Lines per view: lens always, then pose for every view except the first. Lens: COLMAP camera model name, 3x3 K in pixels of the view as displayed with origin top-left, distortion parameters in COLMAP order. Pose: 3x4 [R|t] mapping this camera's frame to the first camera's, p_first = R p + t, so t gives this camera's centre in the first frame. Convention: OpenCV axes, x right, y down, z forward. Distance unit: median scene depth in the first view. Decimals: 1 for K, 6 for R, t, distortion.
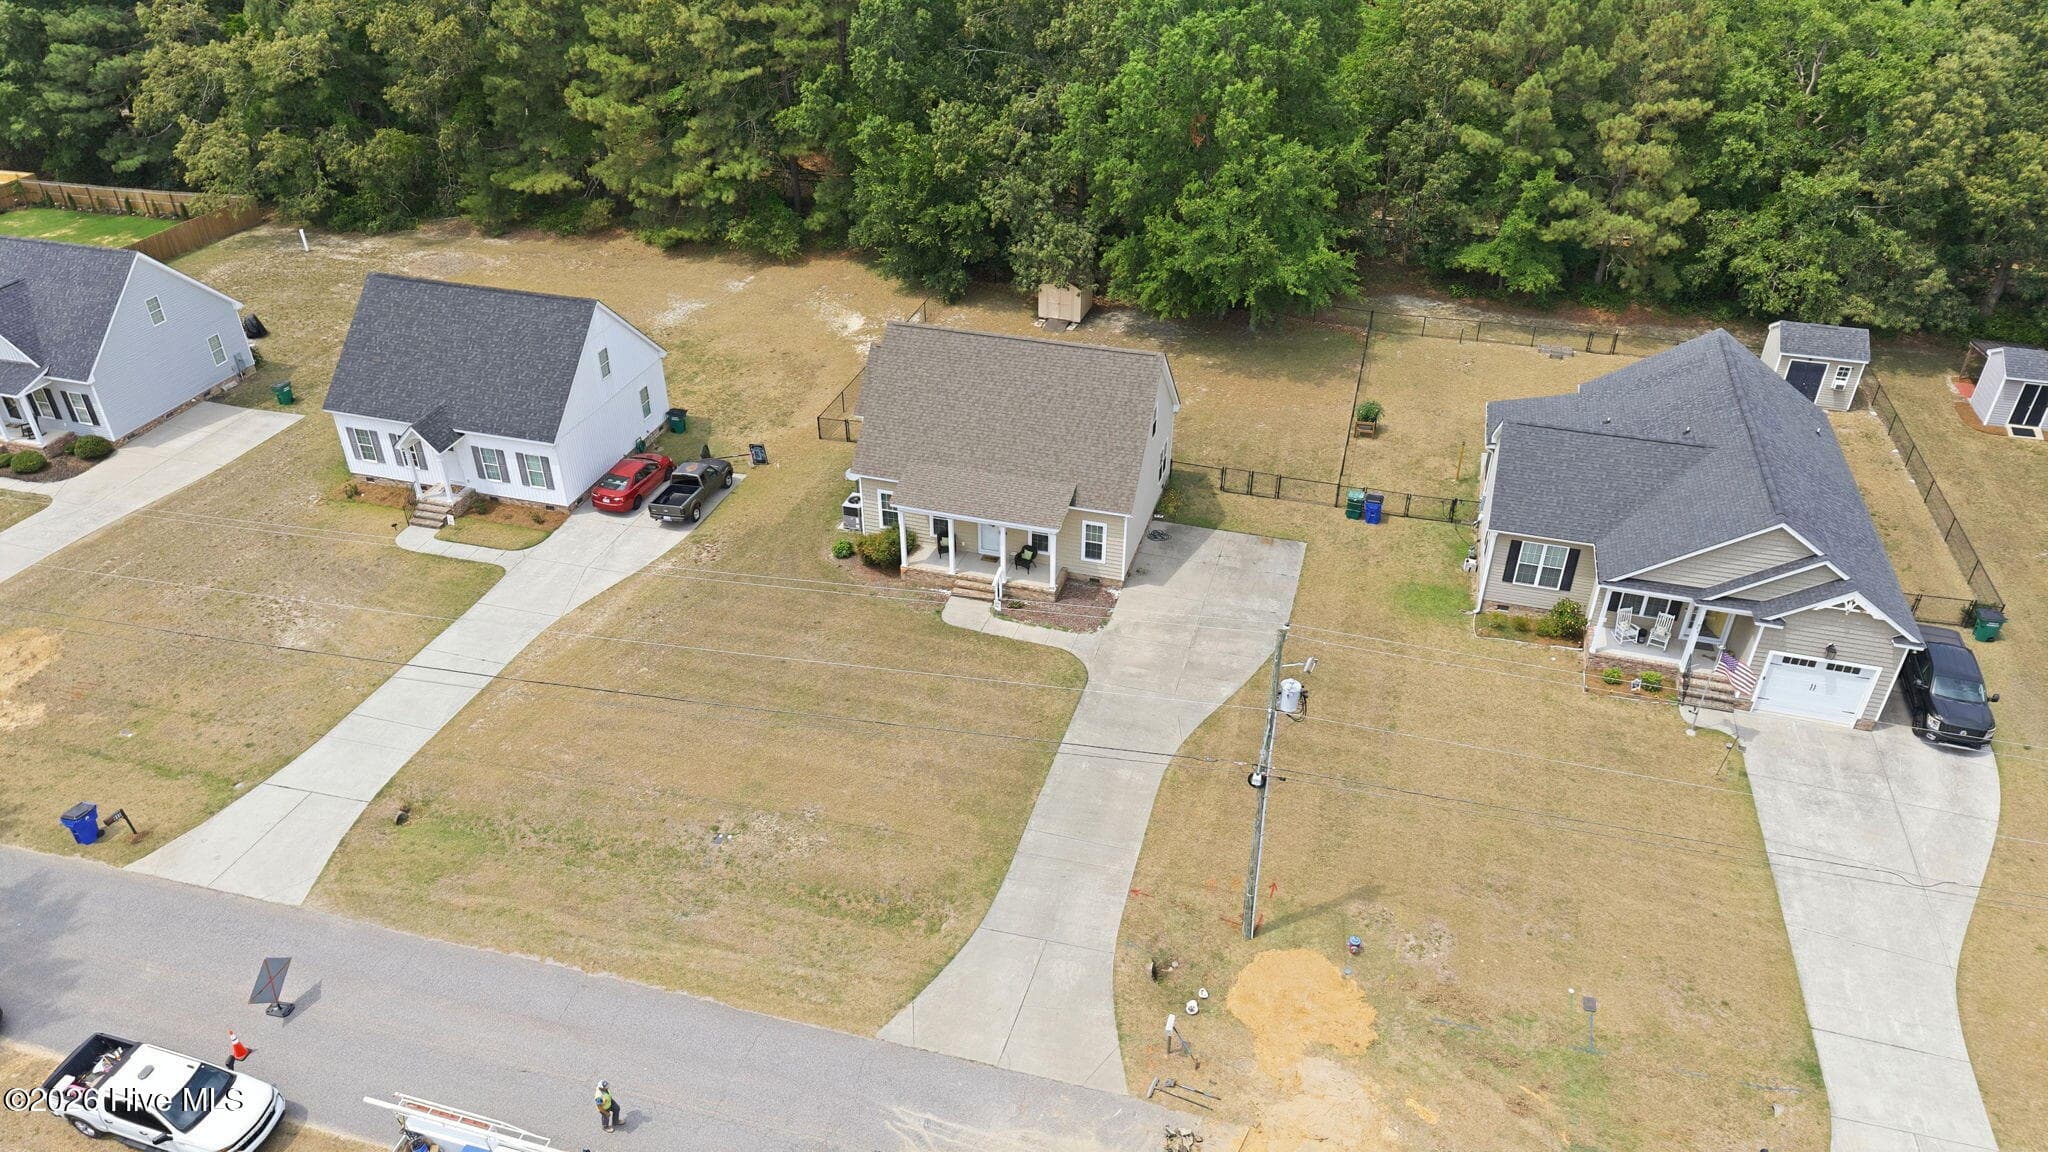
lens RADIAL K [[1365.6, 0, 1027.4], [0, 1365.6, 571.4], [0, 0, 1]] dist [0.040354, -0.042177]
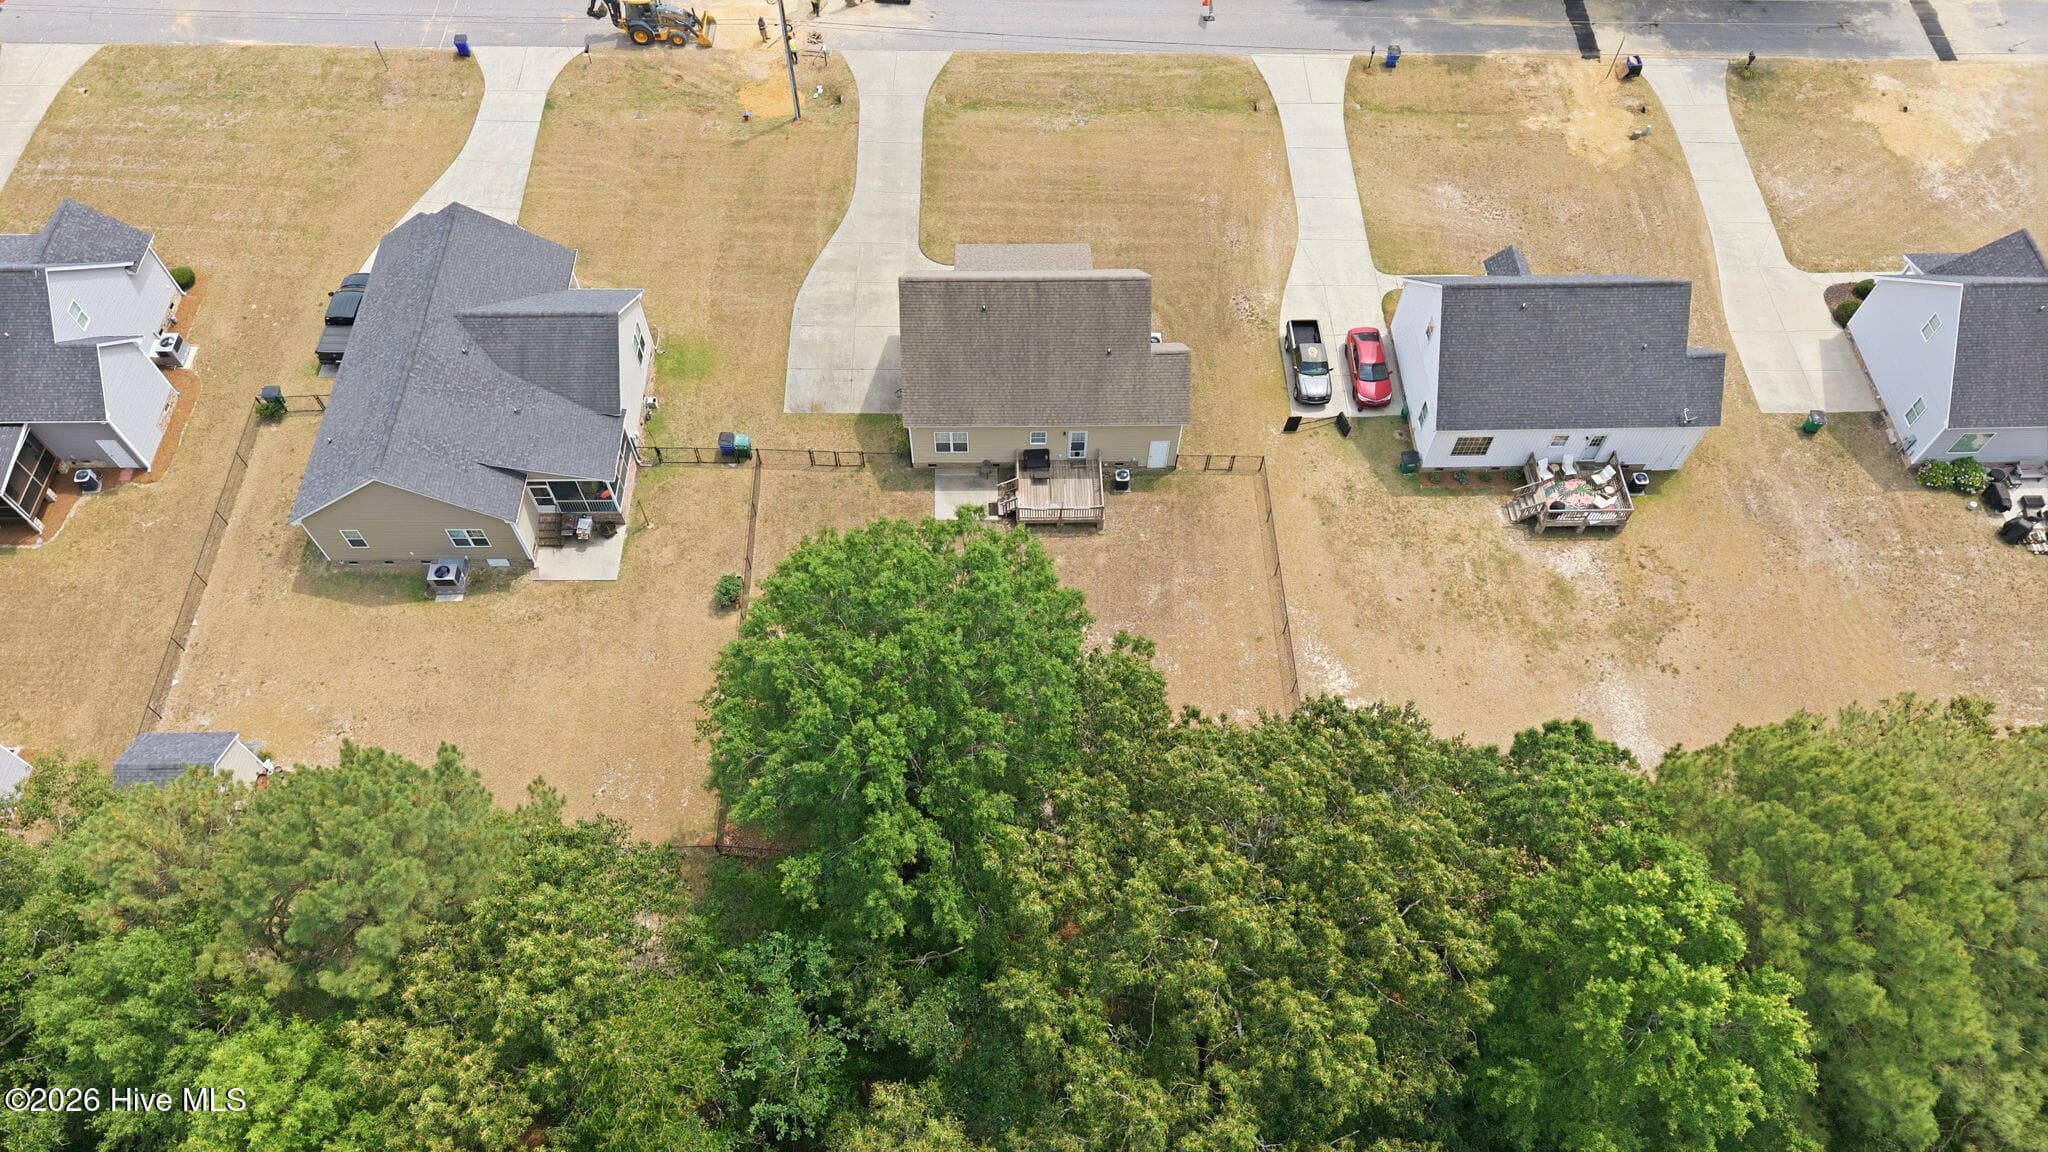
lens RADIAL K [[1357.8, 0, 1024.0], [0, 1357.8, 576.0], [0, 0, 1]] dist [0.143584, -0.400772]
pose [[-0.955162, 0.242833, -0.169404, 0.226343], [-0.173158, 0.005961, 0.984876, -1.160395], [0.240170, 0.970050, 0.036354, 1.076317]]
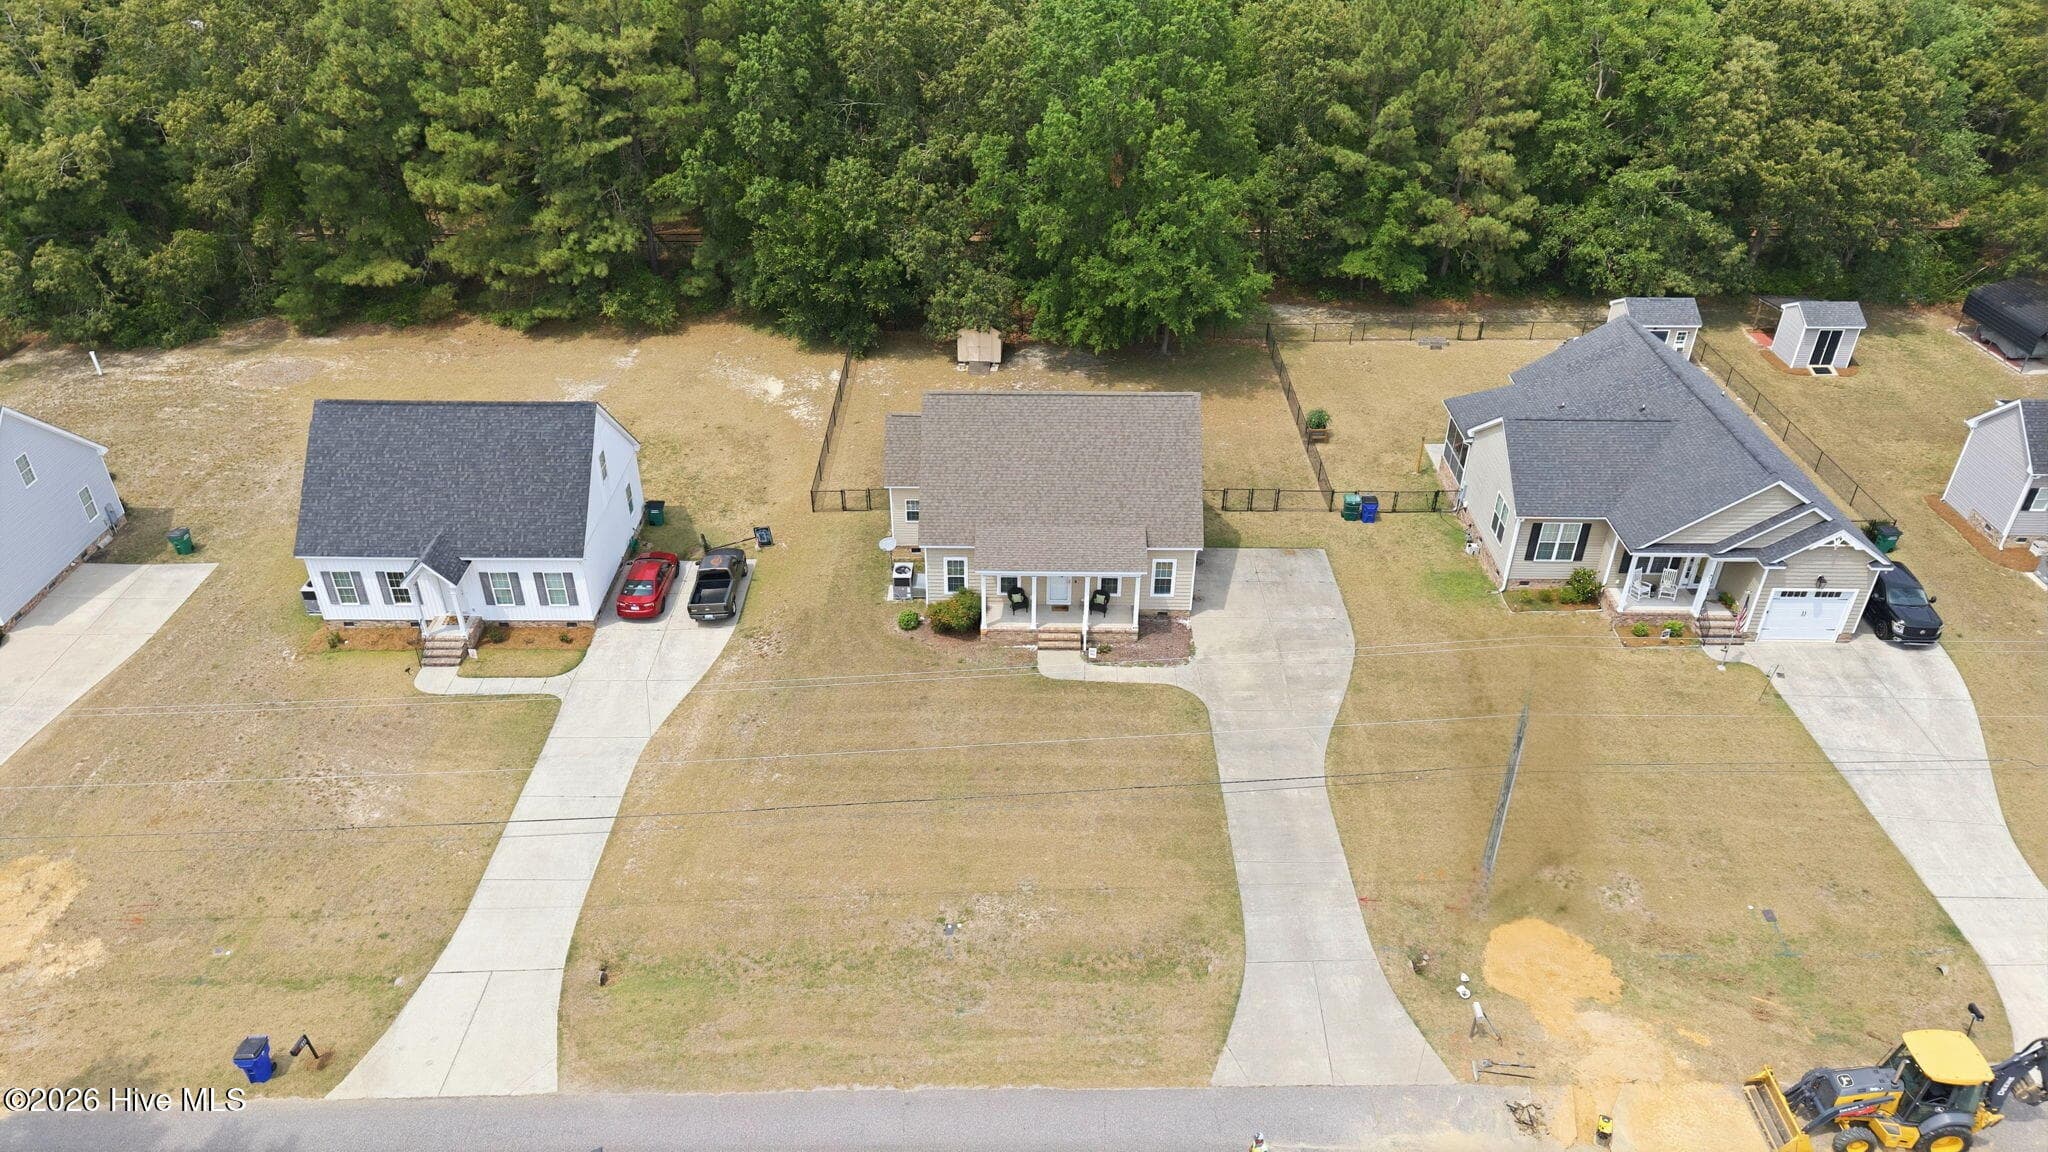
lens RADIAL K [[1365.6, 0, 1027.4], [0, 1365.6, 571.4], [0, 0, 1]] dist [0.040354, -0.042177]
pose [[0.961077, -0.145565, 0.234823, -0.260318], [0.146005, 0.989161, 0.015610, -0.051100], [-0.234550, 0.019283, 0.971913, 0.003993]]
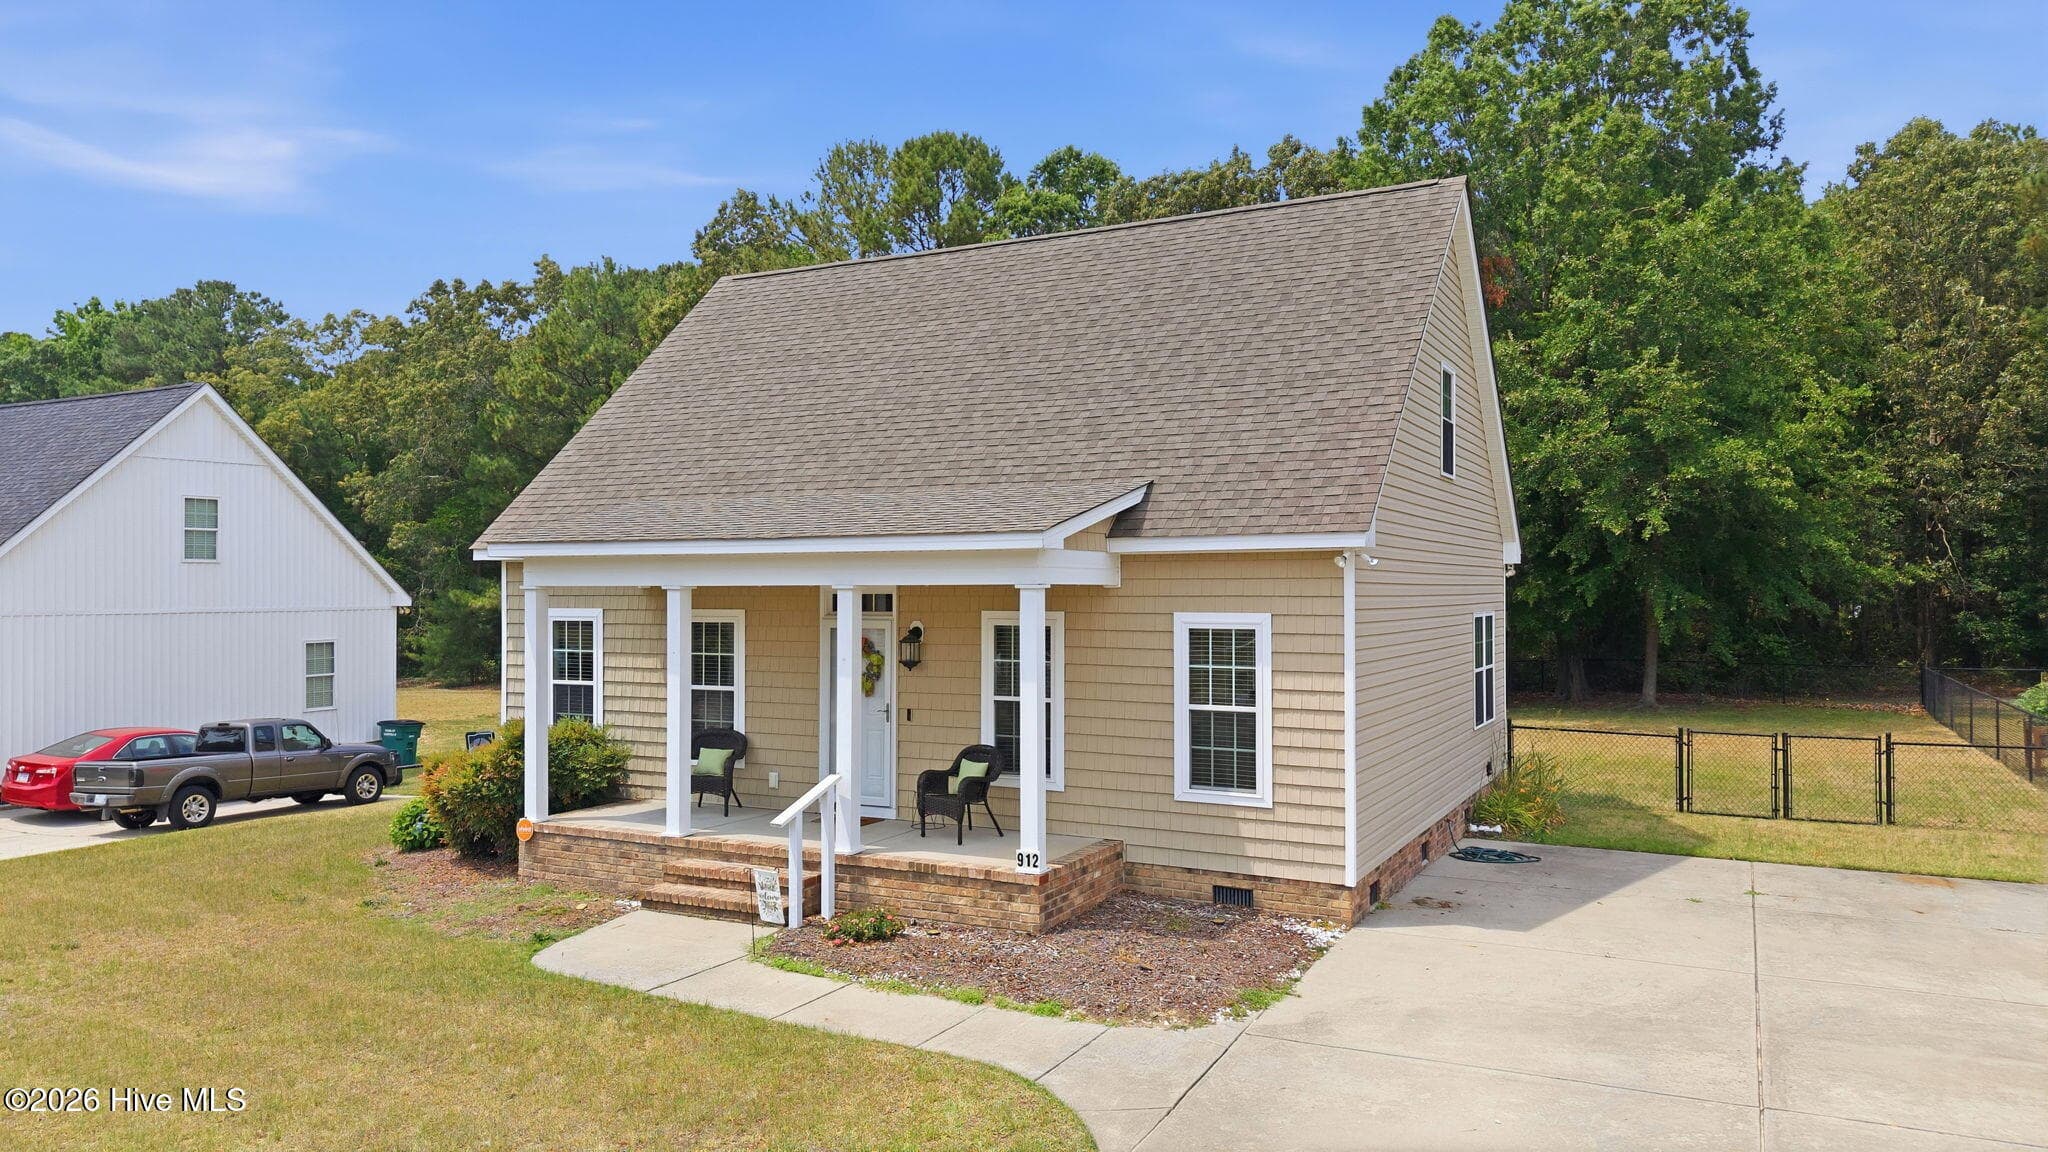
lens RADIAL K [[1357.8, 0, 1024.0], [0, 1357.8, 576.0], [0, 0, 1]] dist [0.143584, -0.400772]
pose [[0.980112, -0.005163, -0.198376, 0.054807], [-0.105591, 0.832825, -0.543371, 0.084347], [0.168018, 0.553512, 0.815717, 0.682202]]
